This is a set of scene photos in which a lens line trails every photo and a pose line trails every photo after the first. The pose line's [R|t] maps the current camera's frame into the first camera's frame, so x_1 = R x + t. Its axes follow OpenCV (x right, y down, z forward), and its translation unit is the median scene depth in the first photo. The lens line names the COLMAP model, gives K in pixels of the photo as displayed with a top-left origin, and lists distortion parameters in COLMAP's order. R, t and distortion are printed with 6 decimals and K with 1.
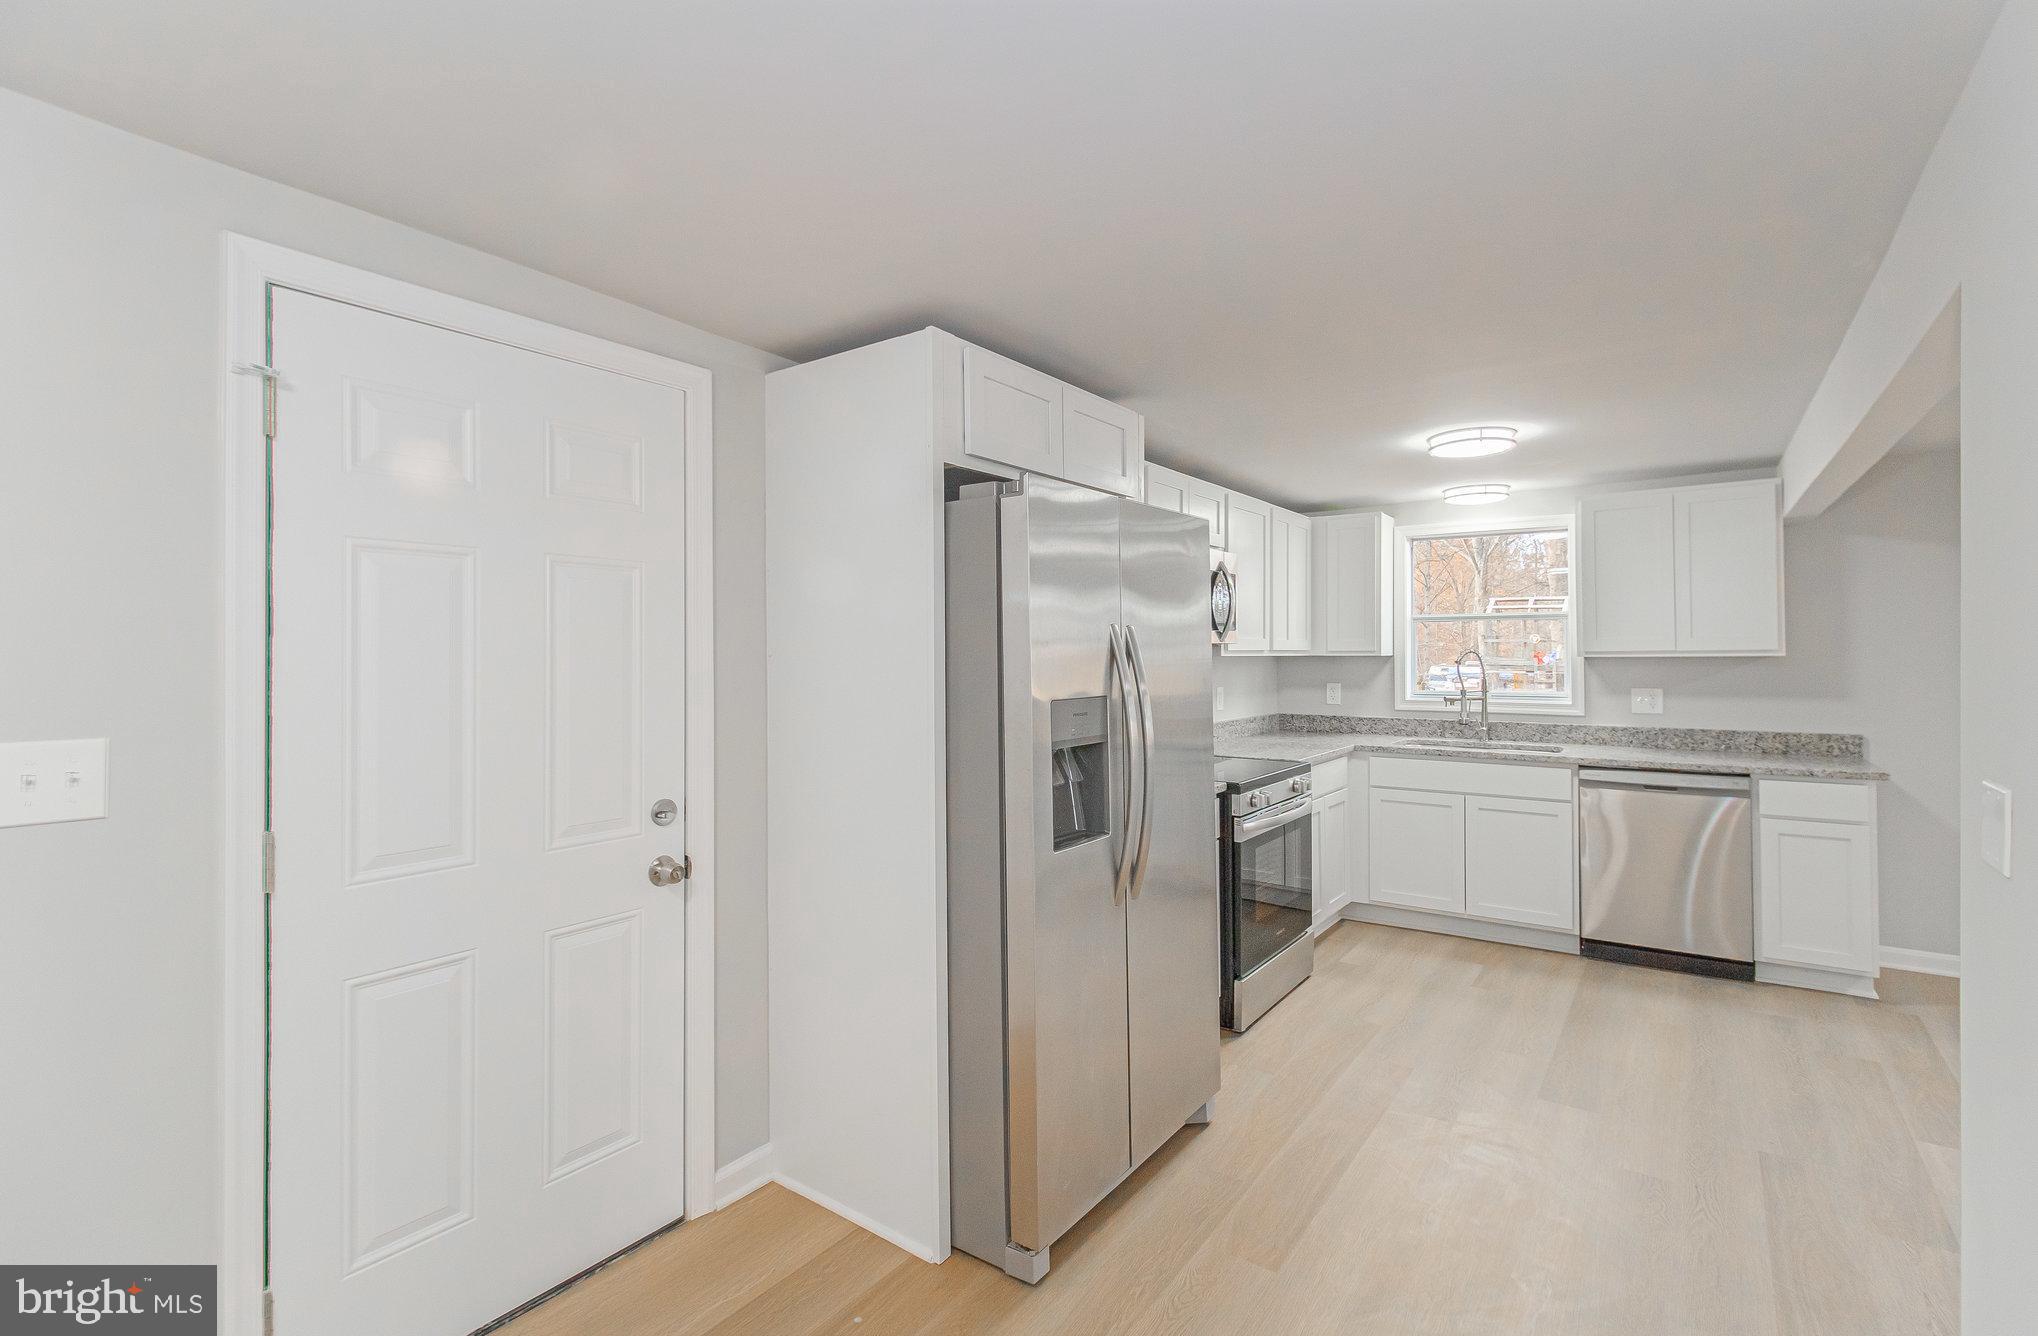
lens RADIAL K [[912.2, 0, 1050.9], [0, 912.2, 644.1], [0, 0, 1]] dist [-0.000167, -0.000122]
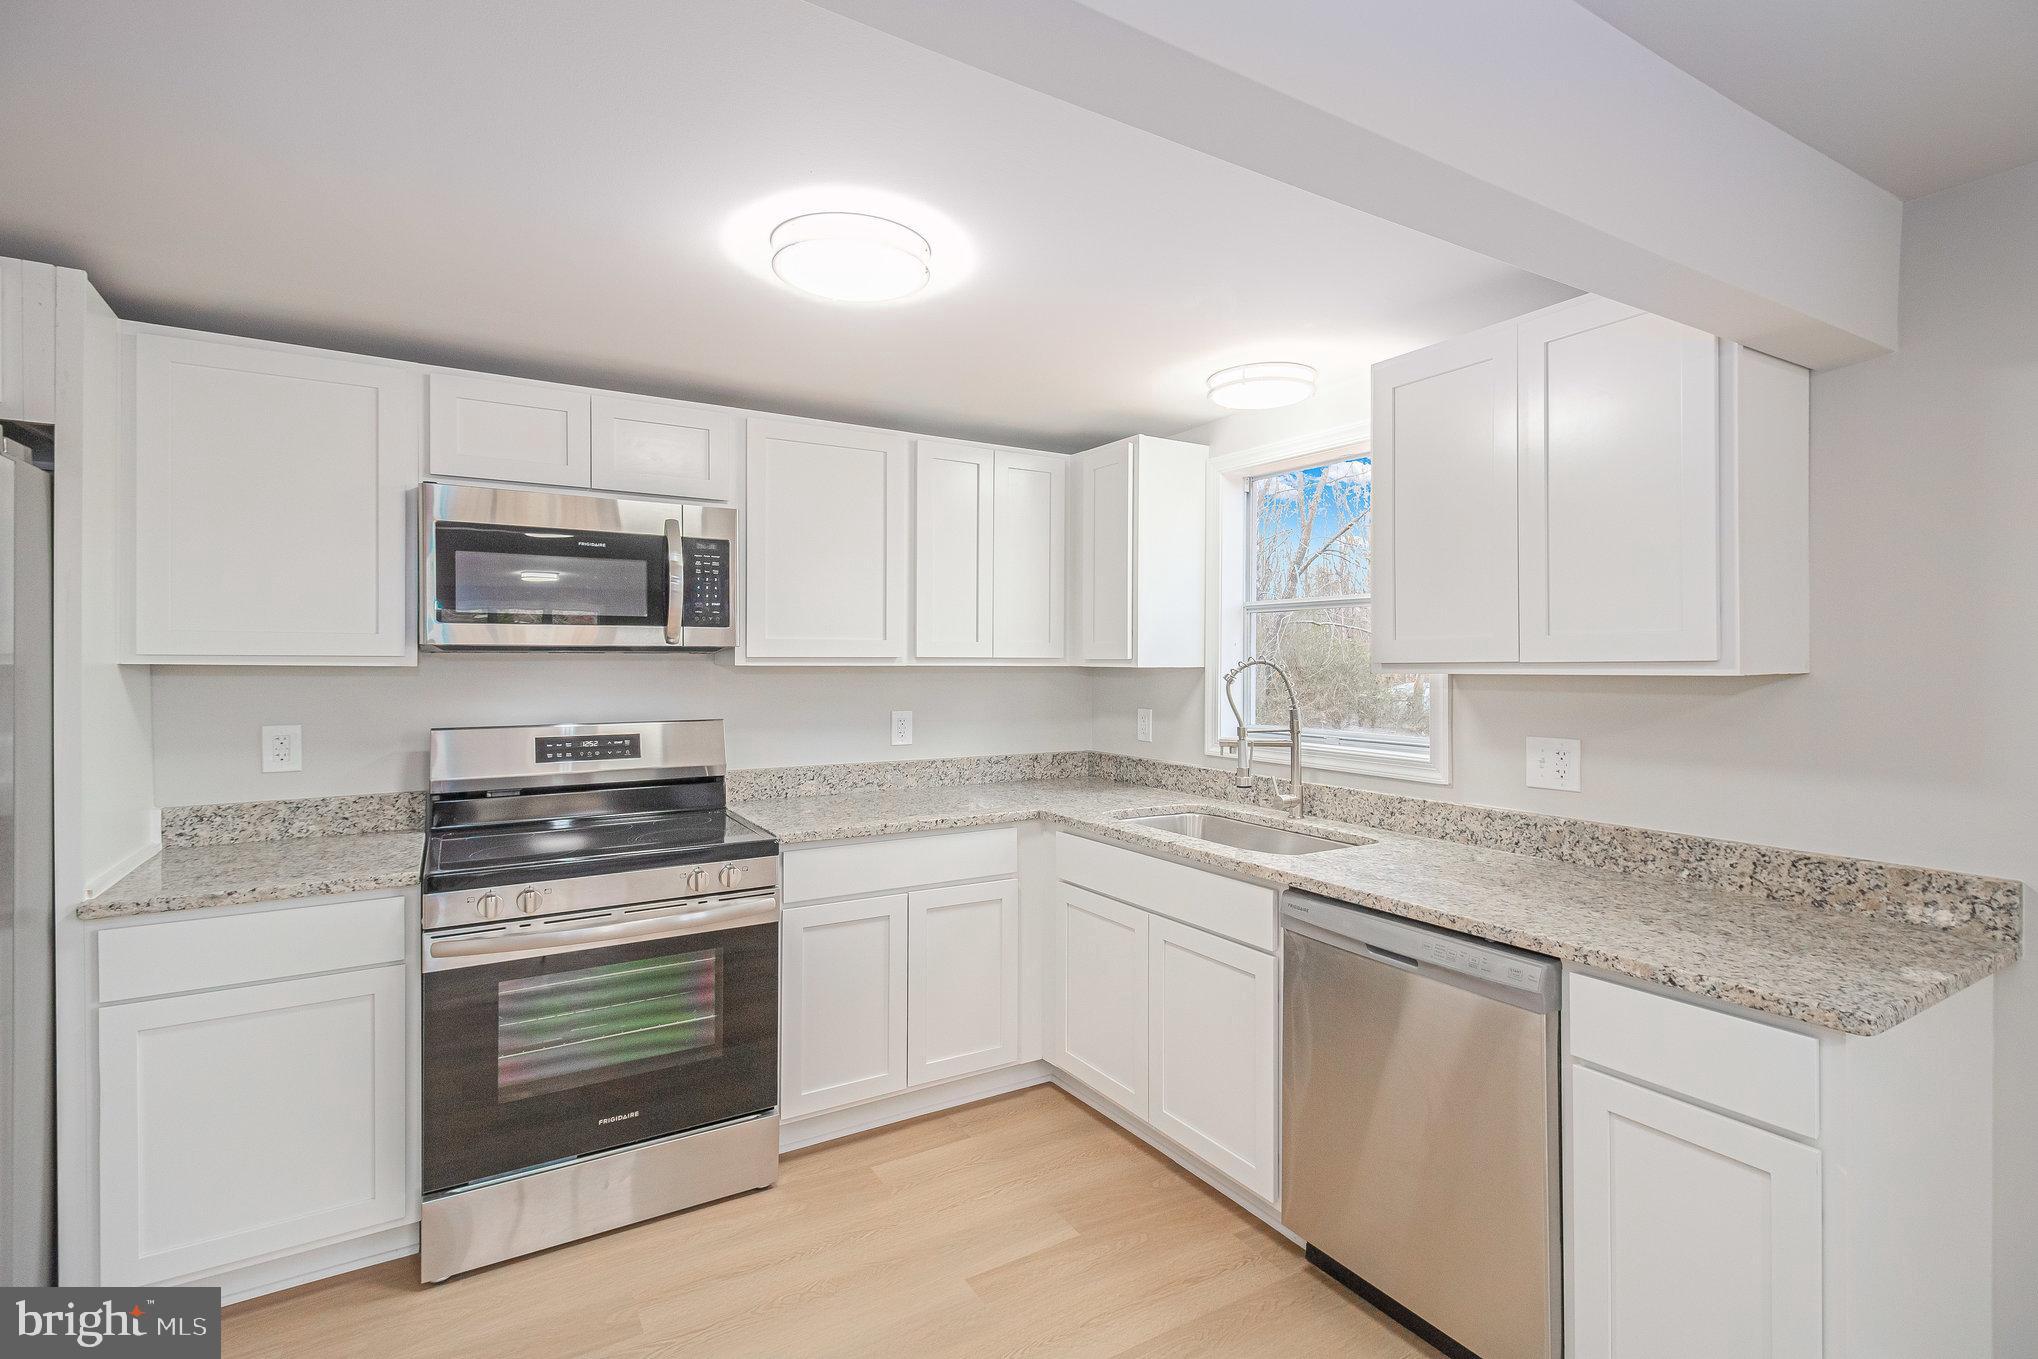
lens RADIAL K [[937.3, 0, 1066.6], [0, 937.3, 665.1], [0, 0, 1]] dist [0.032603, -0.015152]
pose [[0.917803, 0.006310, -0.396985, 0.623444], [-0.000789, 0.999901, 0.014069, 0.002884], [0.397035, -0.012599, 0.917717, 0.435586]]
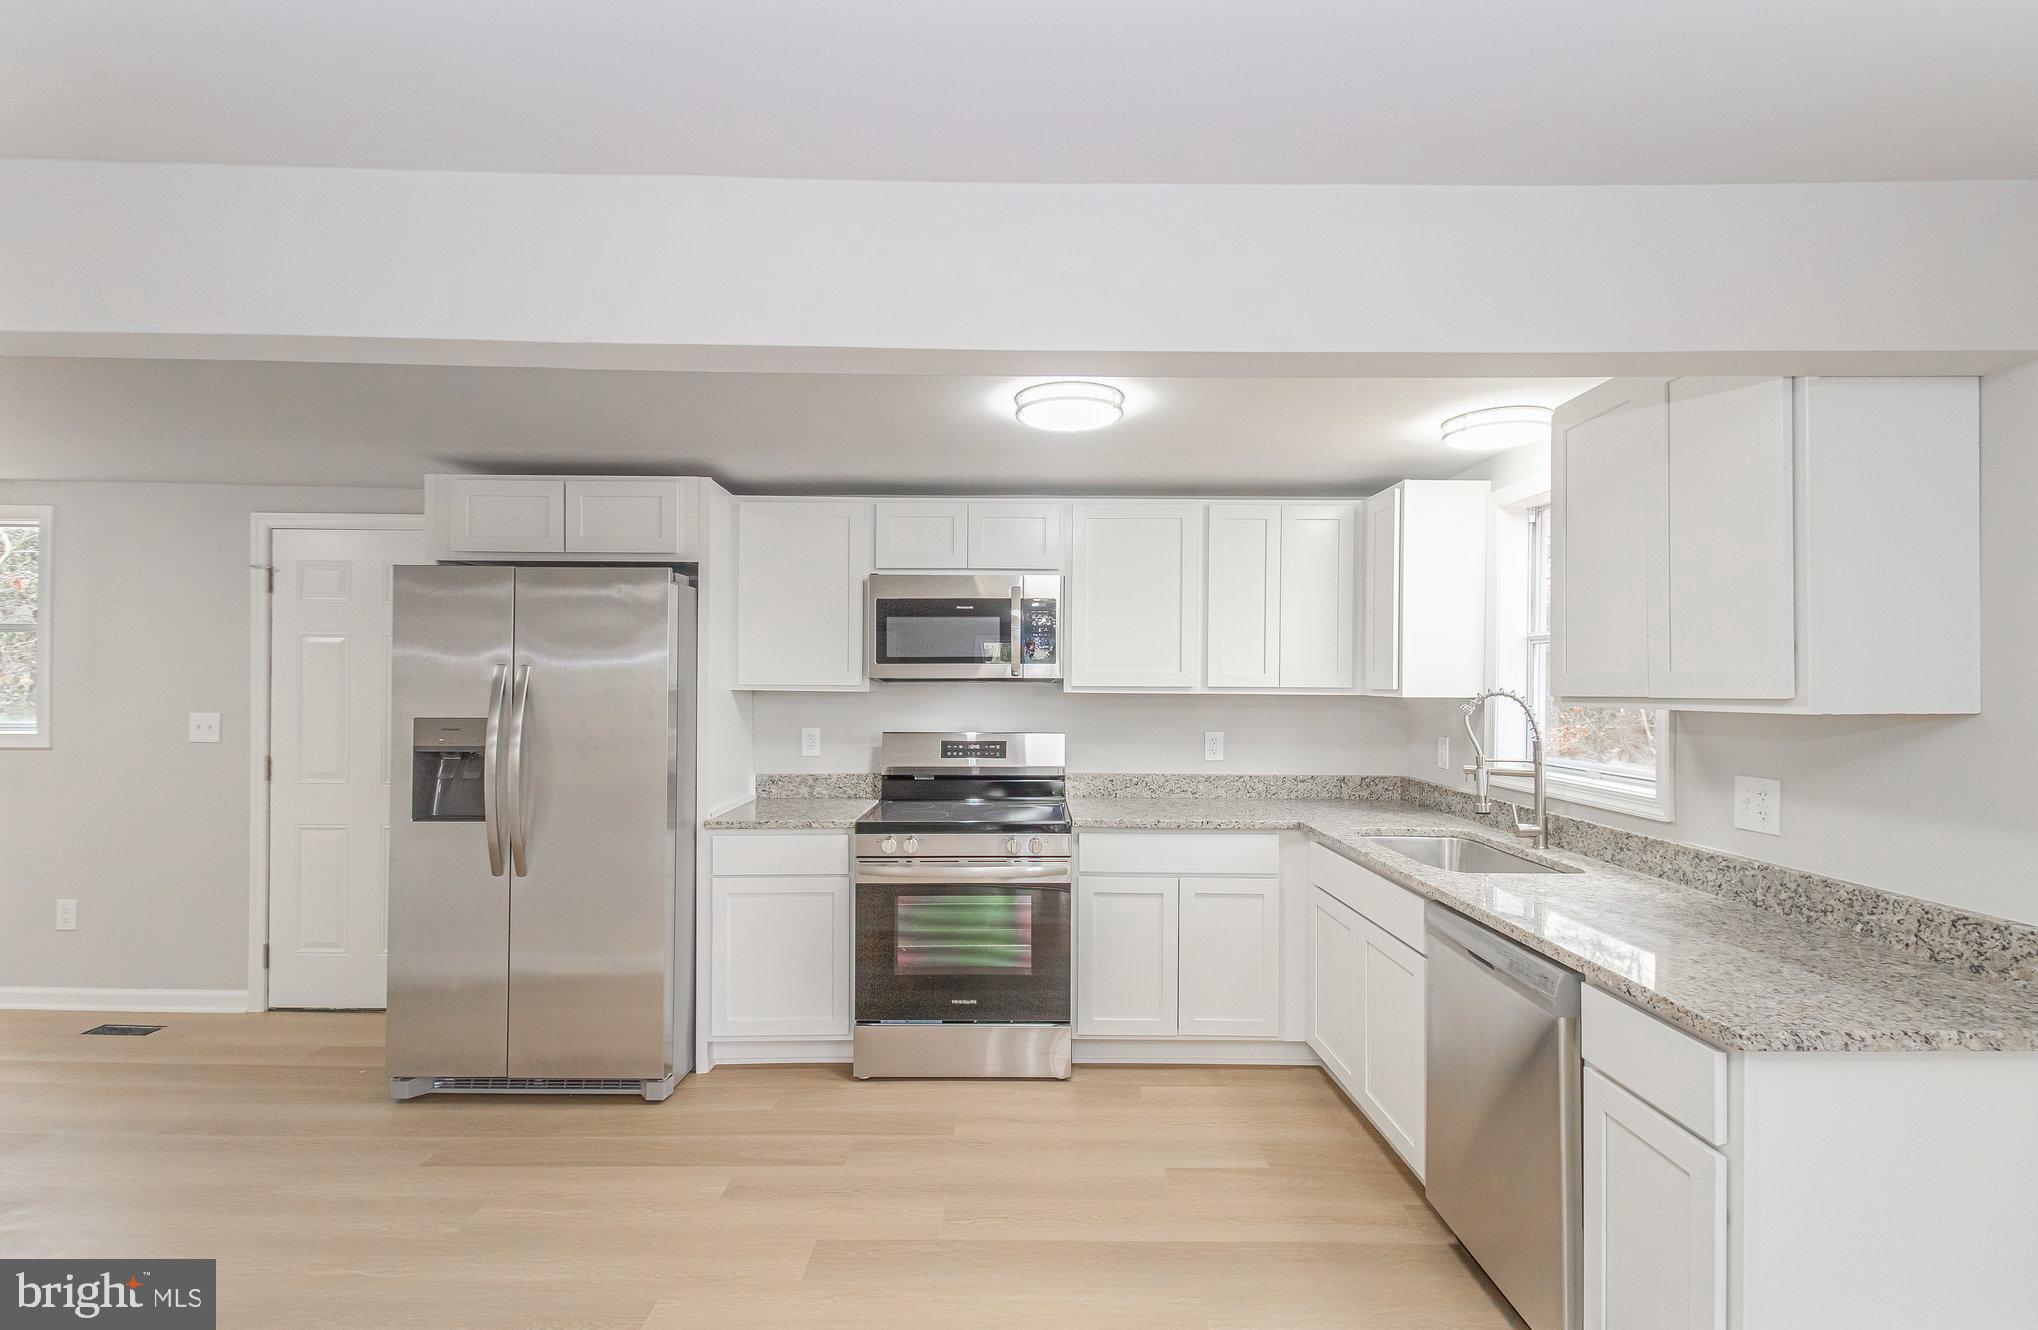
lens RADIAL K [[959.1, 0, 1062.6], [0, 959.1, 681.6], [0, 0, 1]] dist [0.022102, -0.011674]
pose [[0.579389, 0.005757, -0.815031, 0.861878], [0.000098, 0.999975, 0.007132, -0.003583], [0.815051, -0.004212, 0.579374, 0.431163]]
